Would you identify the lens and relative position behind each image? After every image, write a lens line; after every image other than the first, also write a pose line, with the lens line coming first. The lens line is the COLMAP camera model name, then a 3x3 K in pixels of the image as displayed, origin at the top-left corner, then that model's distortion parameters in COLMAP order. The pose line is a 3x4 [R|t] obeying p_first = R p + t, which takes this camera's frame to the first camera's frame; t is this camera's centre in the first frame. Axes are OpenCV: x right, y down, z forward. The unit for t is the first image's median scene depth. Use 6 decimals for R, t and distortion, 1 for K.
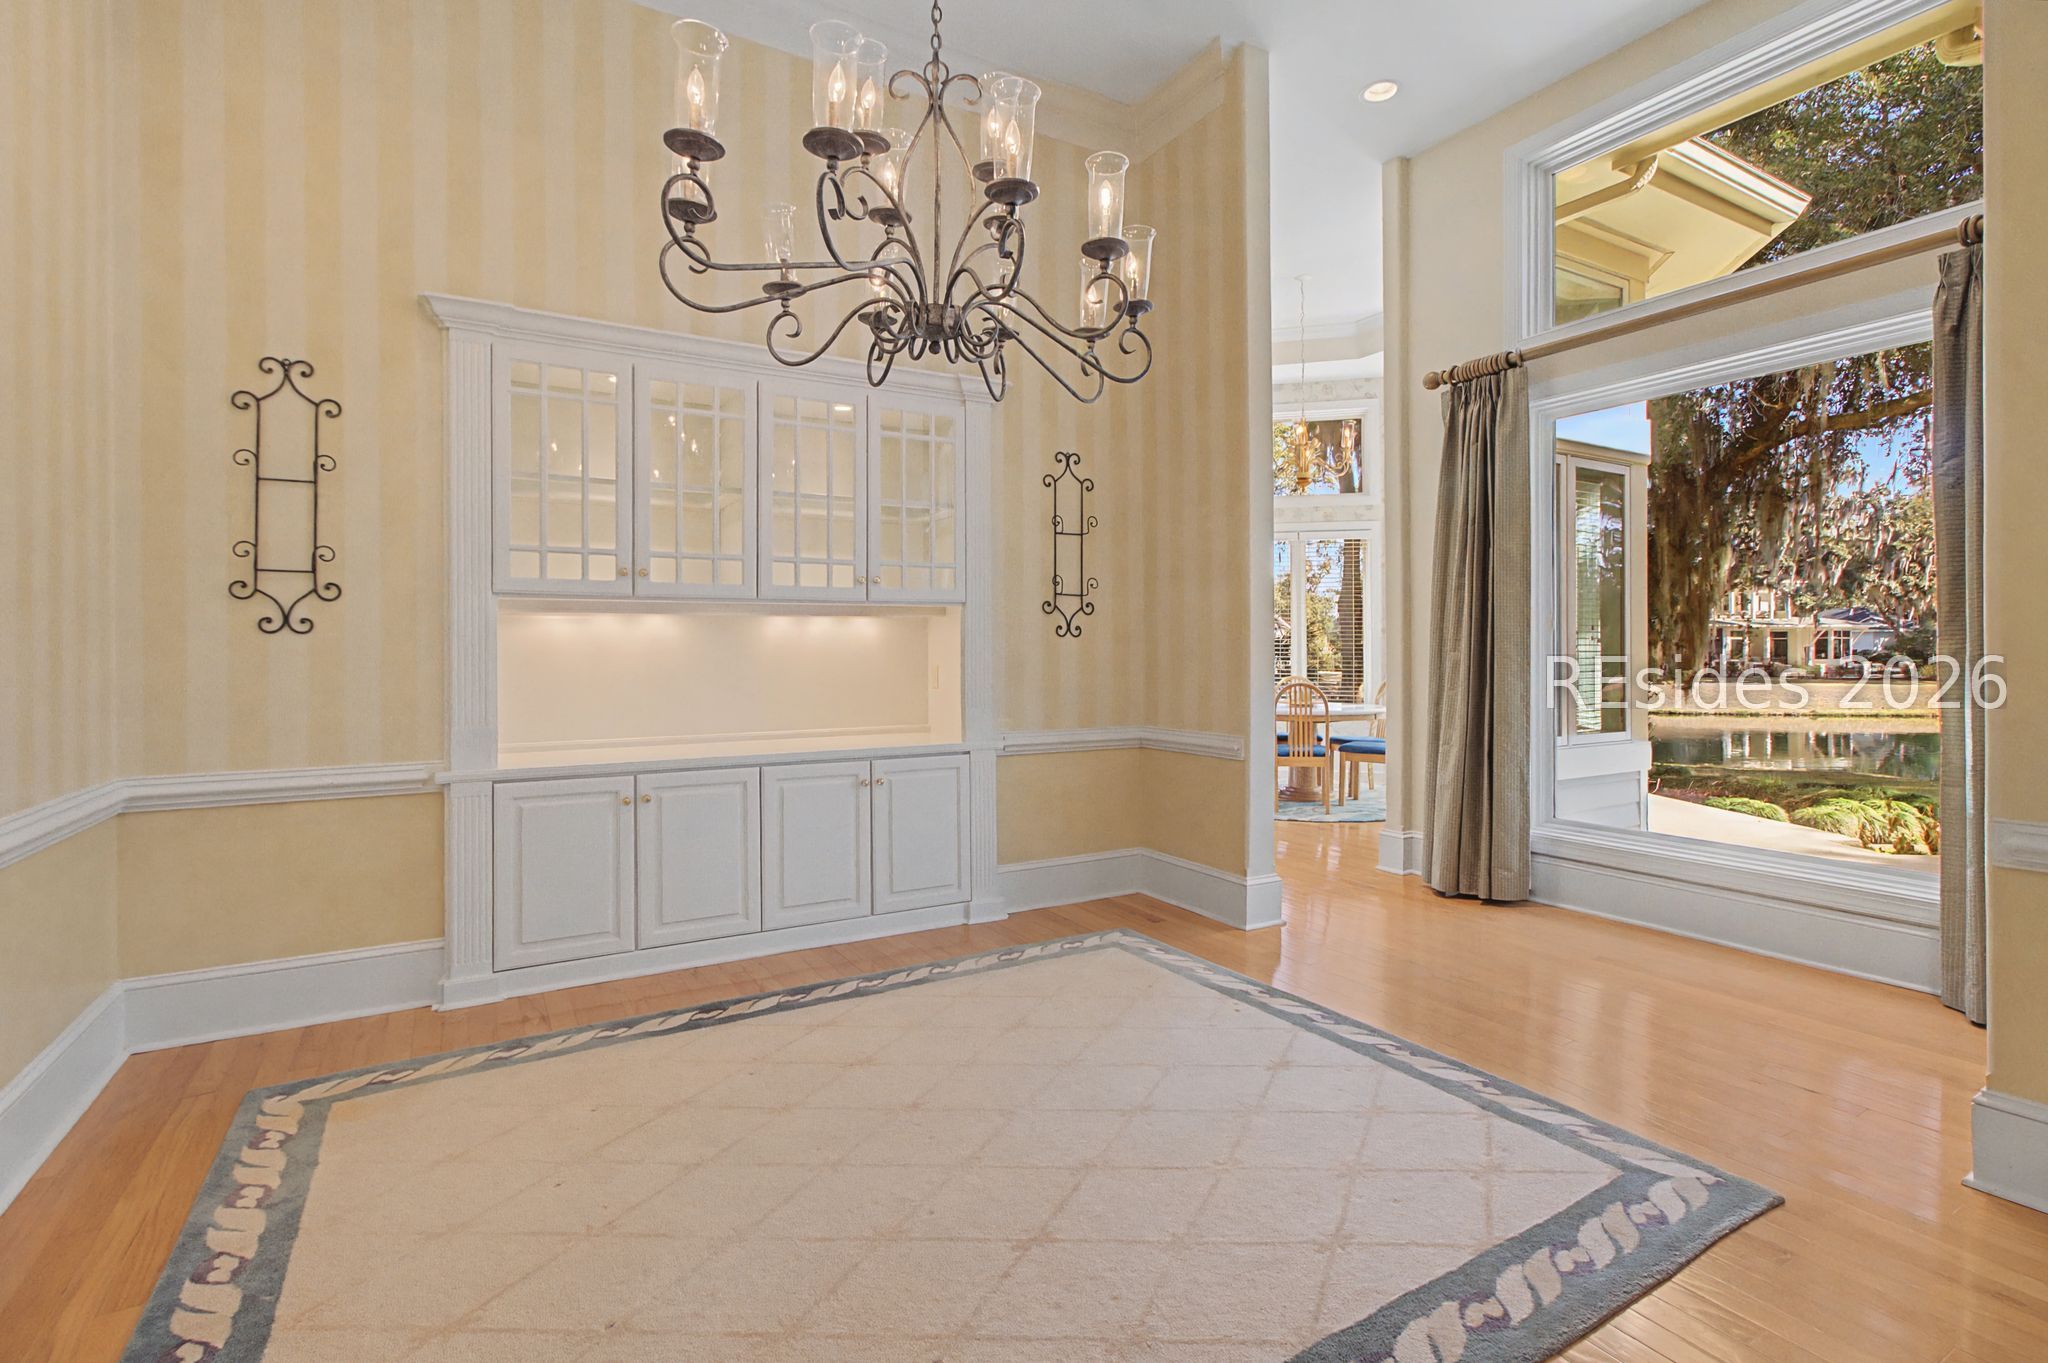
lens RADIAL K [[968.0, 0, 1033.5], [0, 968.0, 654.4], [0, 0, 1]] dist [-0.002297, 0.002622]
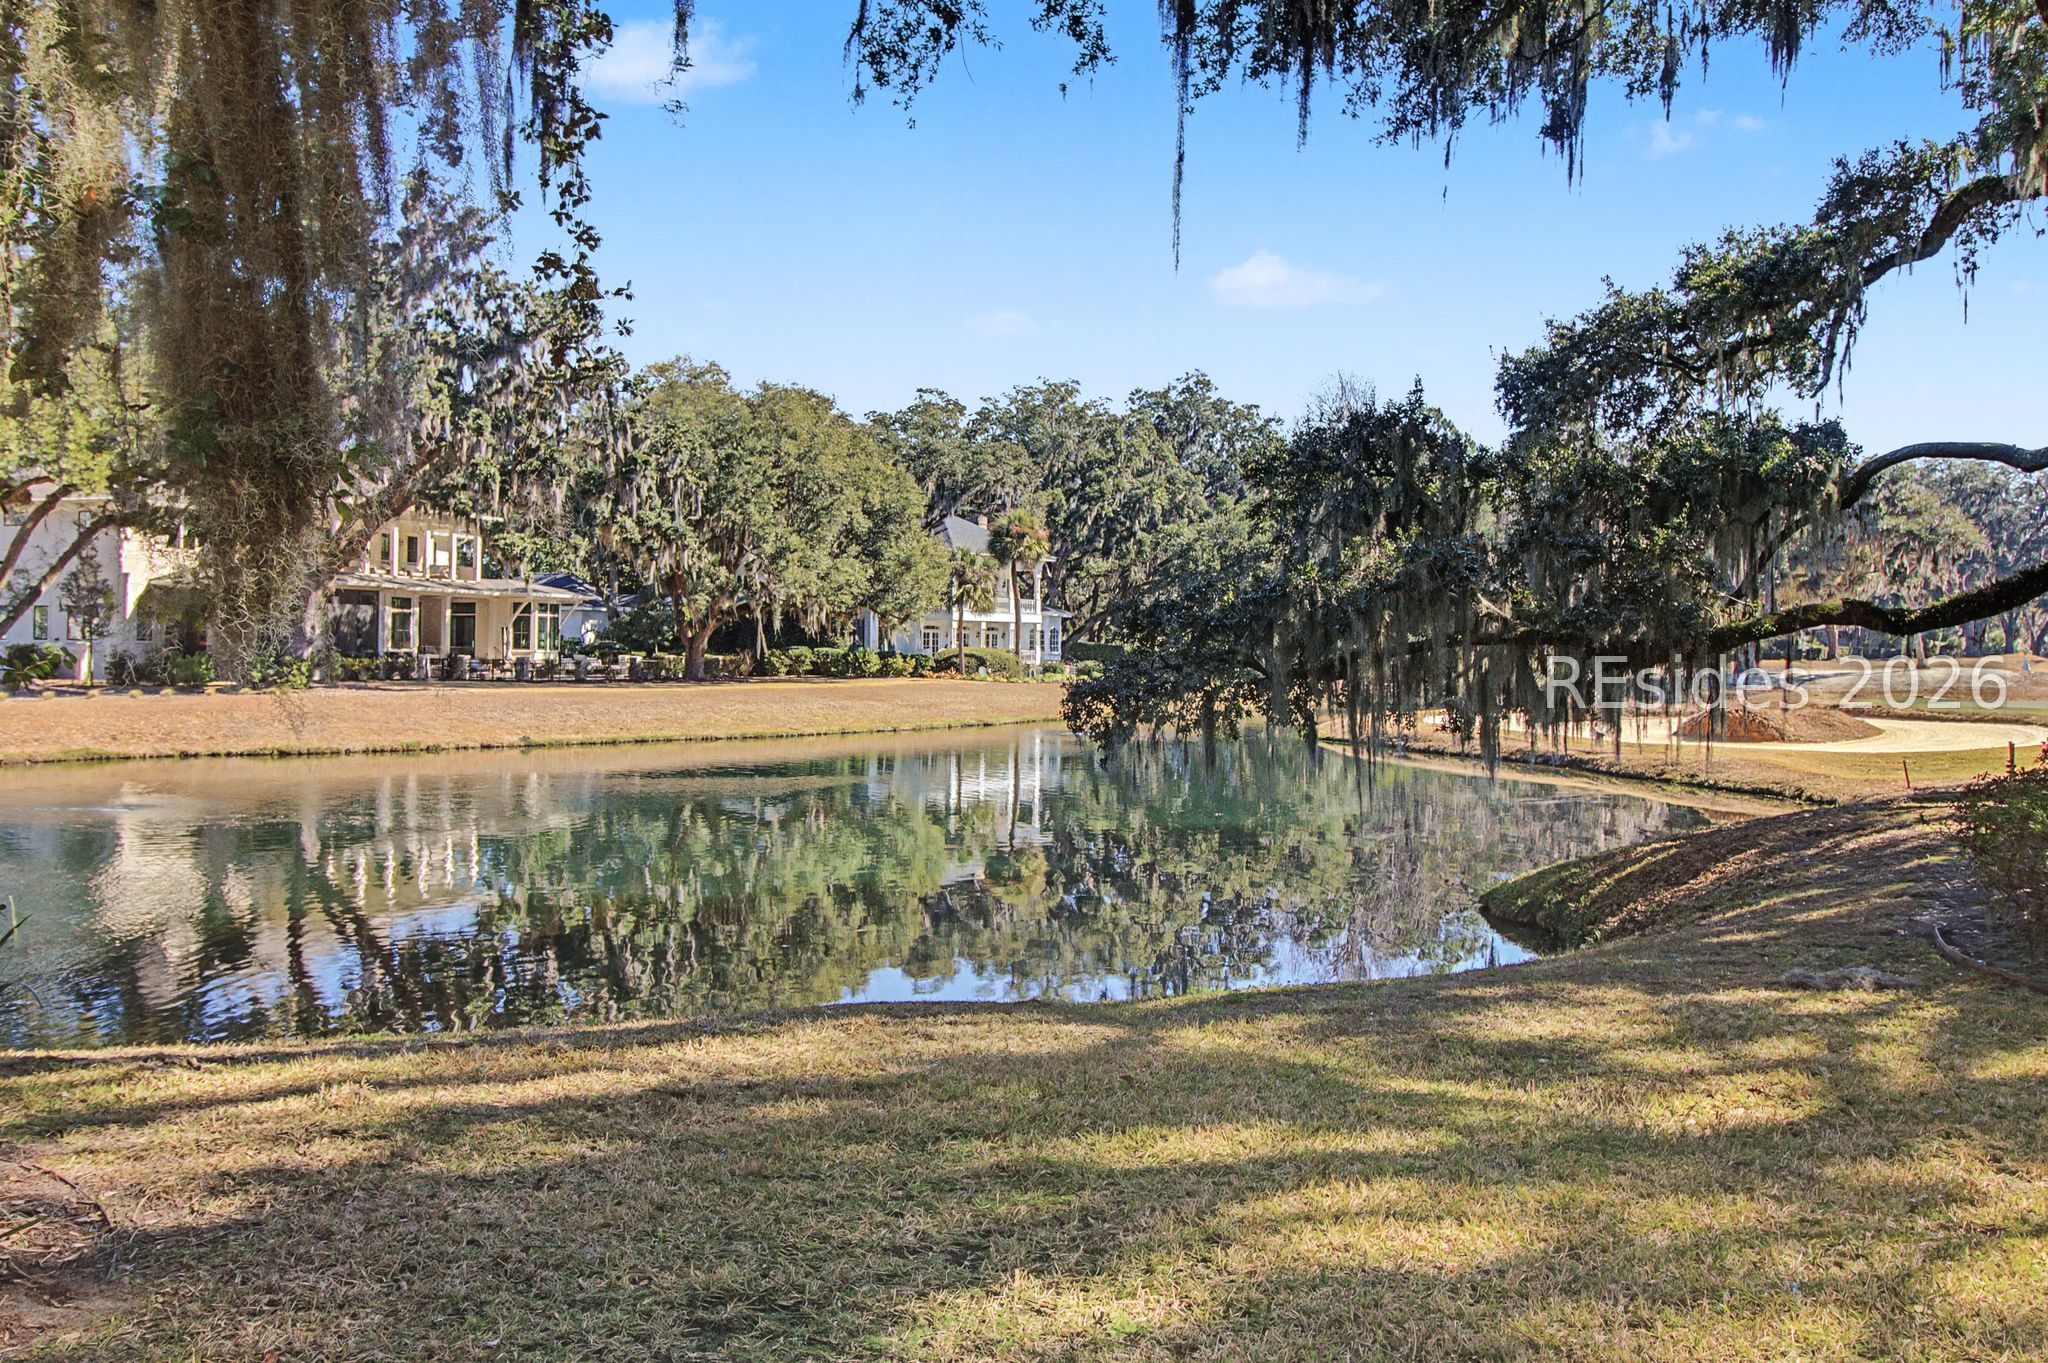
lens RADIAL K [[1564.5, 0, 1002.7], [0, 1564.5, 607.8], [0, 0, 1]] dist [0.013727, 0.002470]
pose [[0.539216, 0.037756, 0.841321, 0.193407], [-0.012179, 0.999240, -0.037037, 0.013857], [-0.842079, 0.009725, 0.539266, 0.276194]]
